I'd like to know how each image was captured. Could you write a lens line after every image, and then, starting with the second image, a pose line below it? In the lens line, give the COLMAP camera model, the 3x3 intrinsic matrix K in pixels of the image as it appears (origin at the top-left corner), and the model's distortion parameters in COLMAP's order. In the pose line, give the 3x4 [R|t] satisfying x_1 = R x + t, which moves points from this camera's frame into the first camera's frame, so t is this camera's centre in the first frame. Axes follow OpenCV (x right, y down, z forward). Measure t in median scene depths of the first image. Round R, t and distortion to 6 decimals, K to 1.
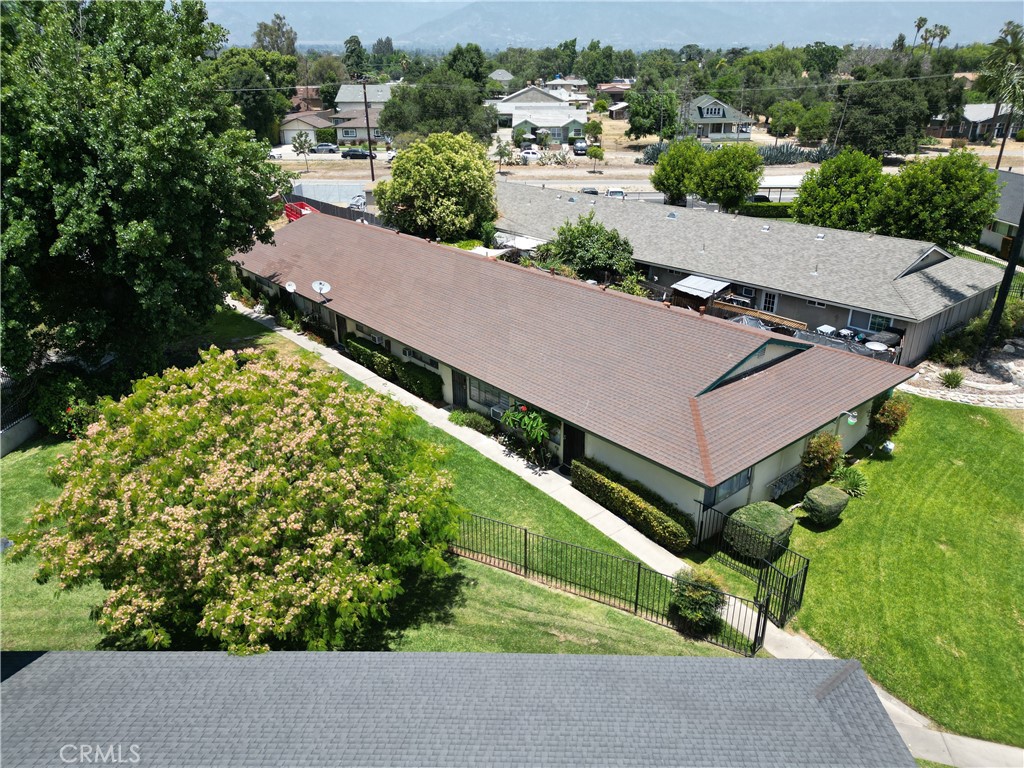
lens RADIAL K [[716.5, 0, 510.7], [0, 716.5, 385.2], [0, 0, 1]] dist [0.059467, -0.053010]
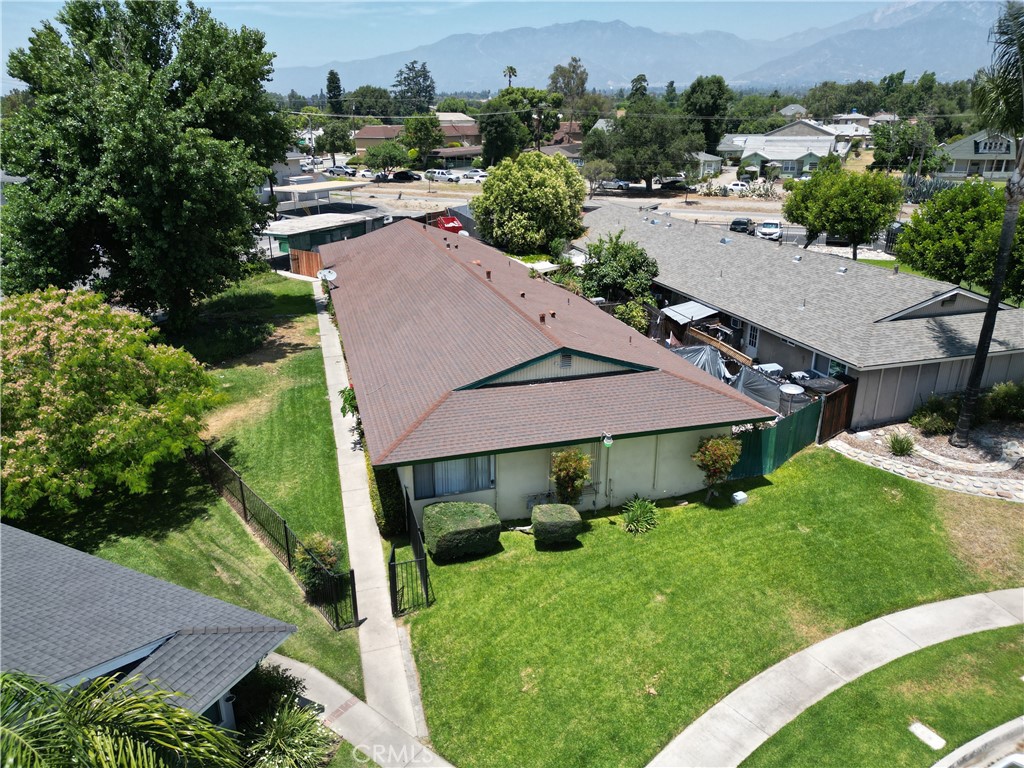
lens RADIAL K [[716.5, 0, 510.7], [0, 716.5, 385.2], [0, 0, 1]] dist [0.059467, -0.053010]
pose [[0.912760, 0.142230, -0.382936, 0.432794], [-0.160301, 0.986946, -0.015520, 0.006948], [0.375730, 0.075551, 0.923645, 0.065363]]
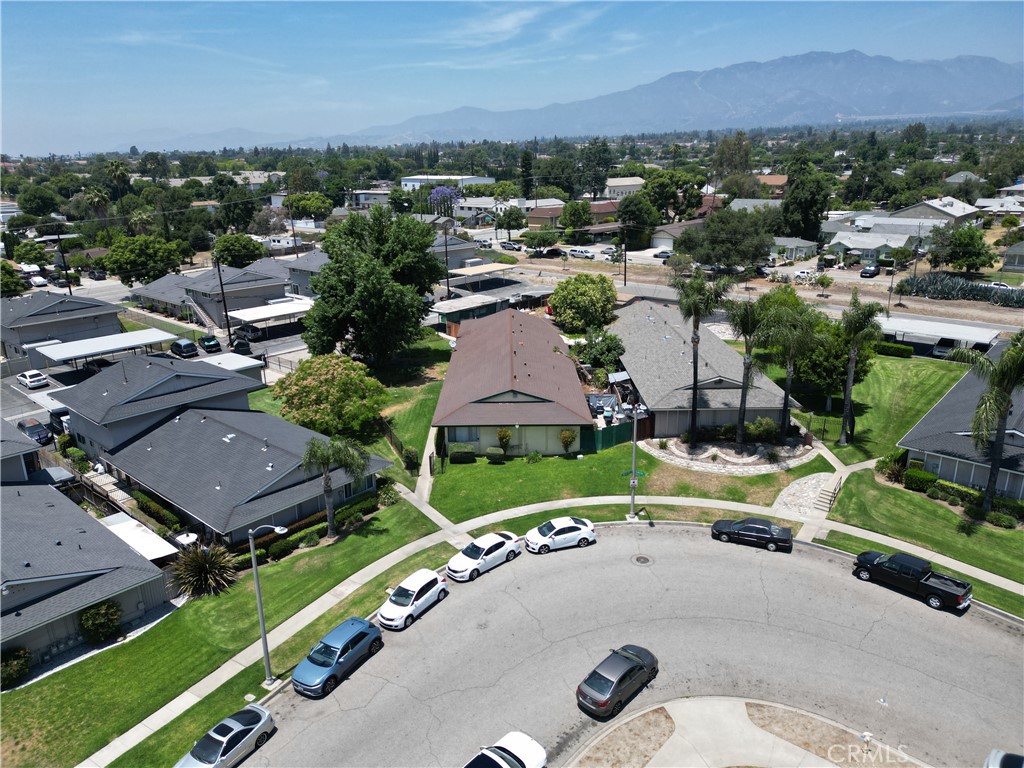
lens RADIAL K [[716.0, 0, 509.6], [0, 716.0, 379.5], [0, 0, 1]] dist [0.079024, -0.076956]
pose [[0.764779, 0.184521, -0.617304, 1.192835], [-0.243911, 0.969719, -0.012319, -0.043283], [0.596339, 0.159989, 0.786628, -0.589289]]
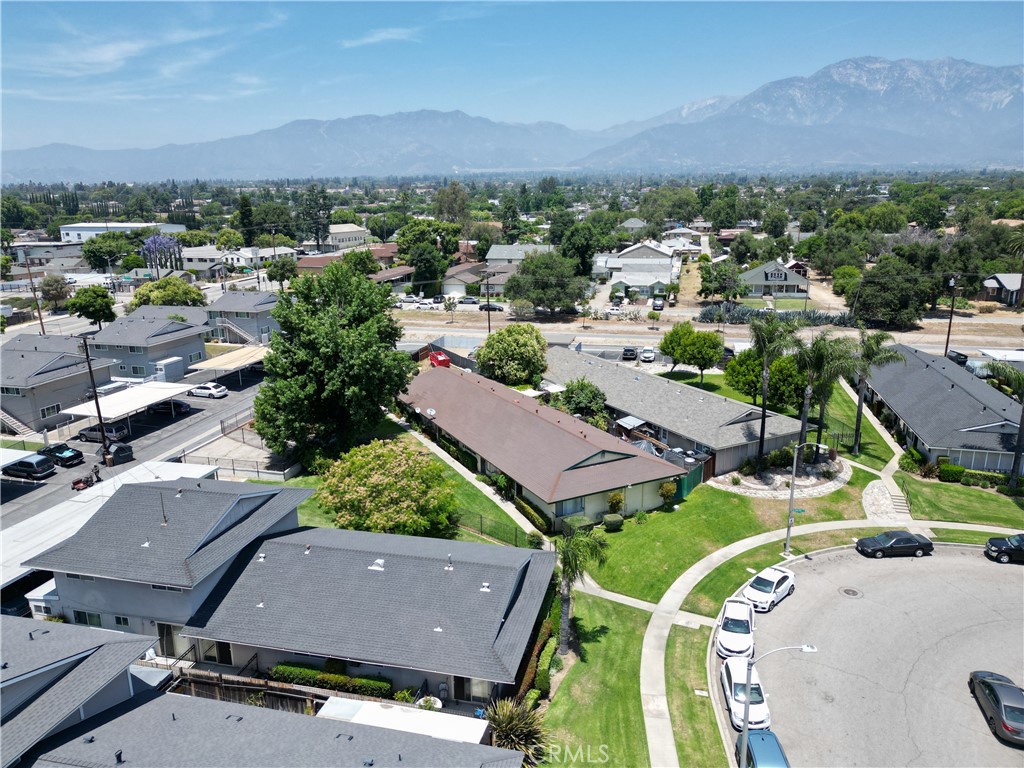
lens RADIAL K [[716.5, 0, 510.7], [0, 716.5, 385.2], [0, 0, 1]] dist [0.059467, -0.053010]
pose [[0.976126, 0.050686, -0.211209, 0.353258], [-0.081144, 0.987084, -0.138135, 0.046249], [0.201480, 0.151975, 0.967631, -0.853789]]
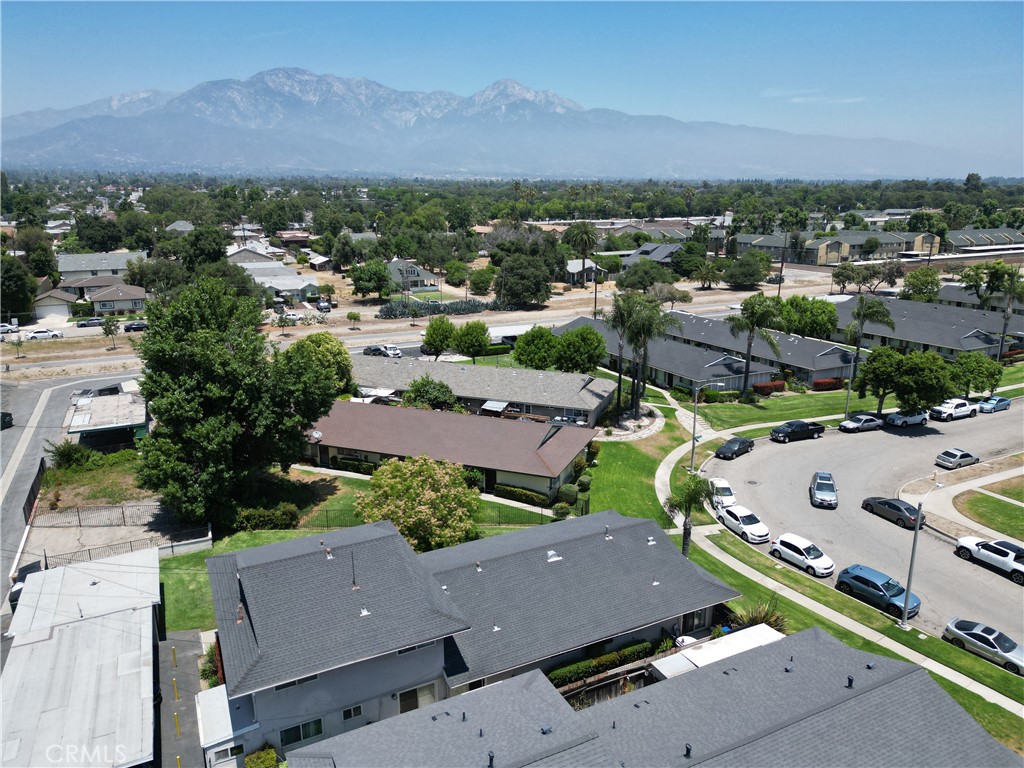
lens RADIAL K [[716.0, 0, 509.6], [0, 716.0, 379.5], [0, 0, 1]] dist [0.079024, -0.076956]
pose [[0.888505, -0.114409, 0.444375, -0.593829], [0.182091, 0.976815, -0.112589, 0.023949], [-0.421191, 0.180952, 0.888737, -0.826613]]
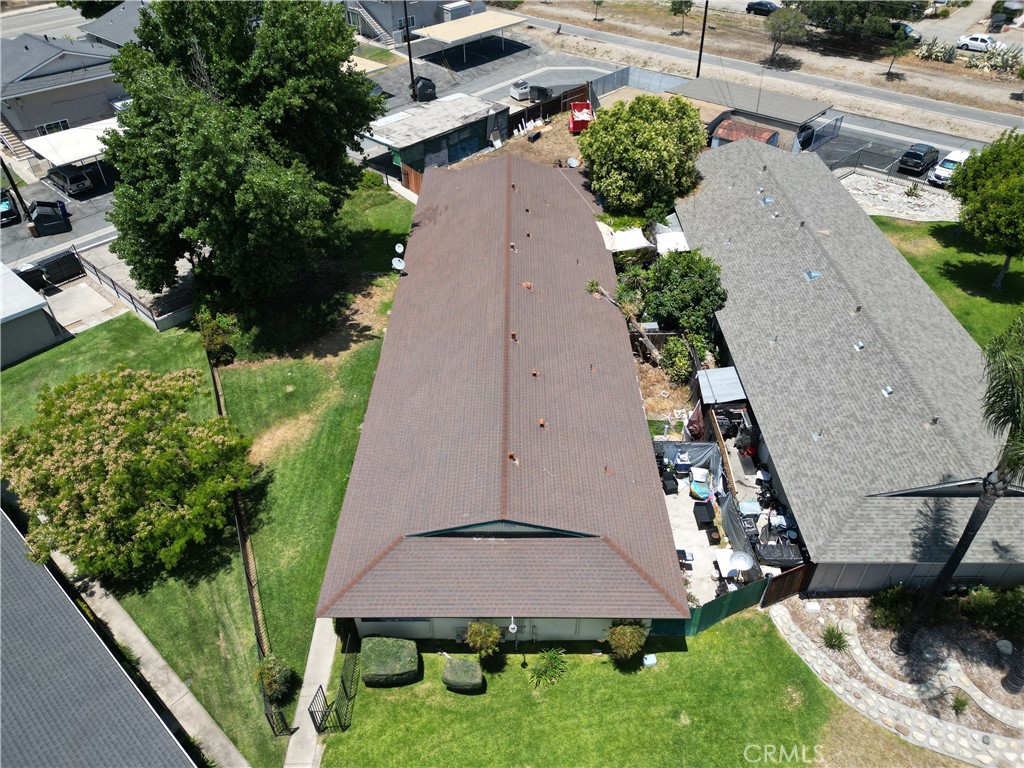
lens RADIAL K [[723.3, 0, 509.7], [0, 723.3, 379.9], [0, 0, 1]] dist [0.022139, -0.002739]
pose [[0.758392, 0.410488, -0.506302, 0.531776], [-0.253382, 0.901350, 0.351236, -0.405101], [0.600533, -0.138087, 0.787586, 0.131135]]
